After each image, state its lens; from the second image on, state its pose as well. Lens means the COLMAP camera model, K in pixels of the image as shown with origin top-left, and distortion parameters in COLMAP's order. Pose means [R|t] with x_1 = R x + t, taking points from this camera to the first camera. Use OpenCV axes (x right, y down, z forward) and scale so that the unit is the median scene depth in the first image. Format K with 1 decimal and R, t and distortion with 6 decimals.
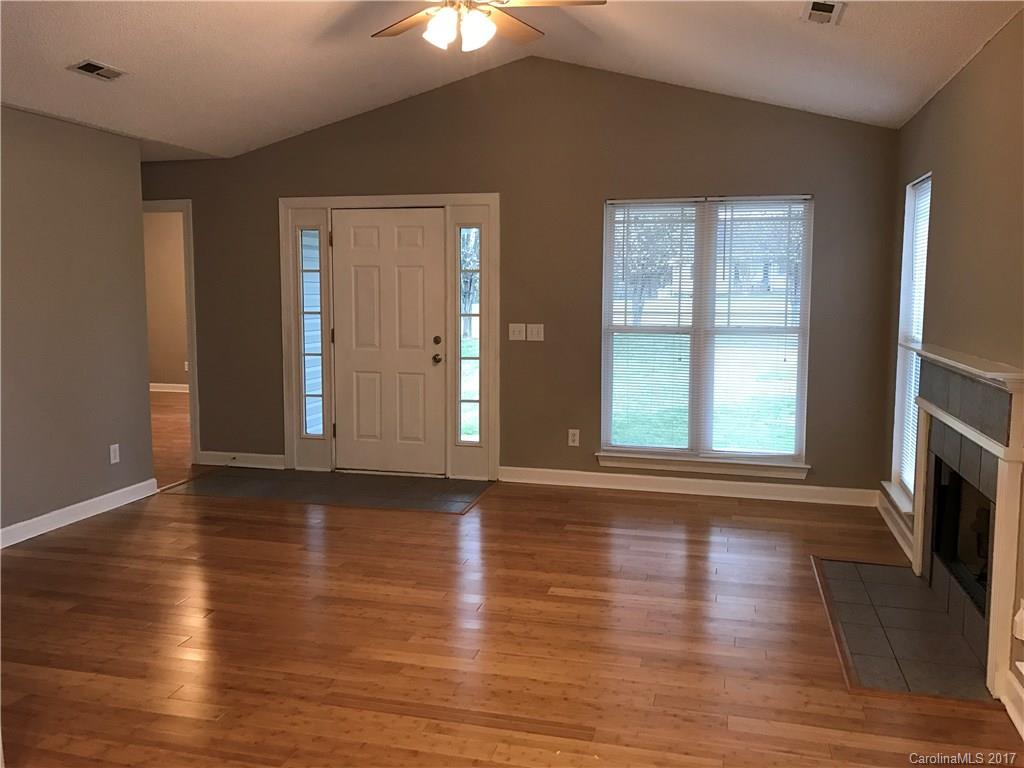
lens RADIAL K [[835.7, 0, 508.2], [0, 835.7, 376.2], [0, 0, 1]] dist [0.050511, -0.000089]
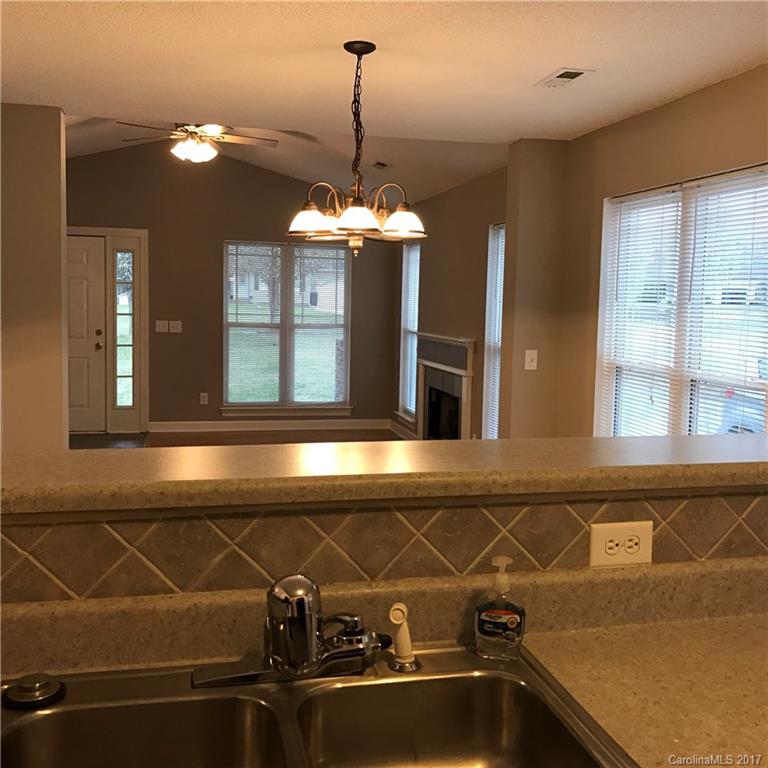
lens RADIAL K [[839.6, 0, 384.4], [0, 839.6, 385.1], [0, 0, 1]] dist [0.010178, 0.000000]
pose [[0.876316, -0.029292, 0.480846, -0.356835], [0.026561, 0.999569, 0.012485, 0.040210], [-0.481005, 0.001831, 0.876716, -0.454554]]
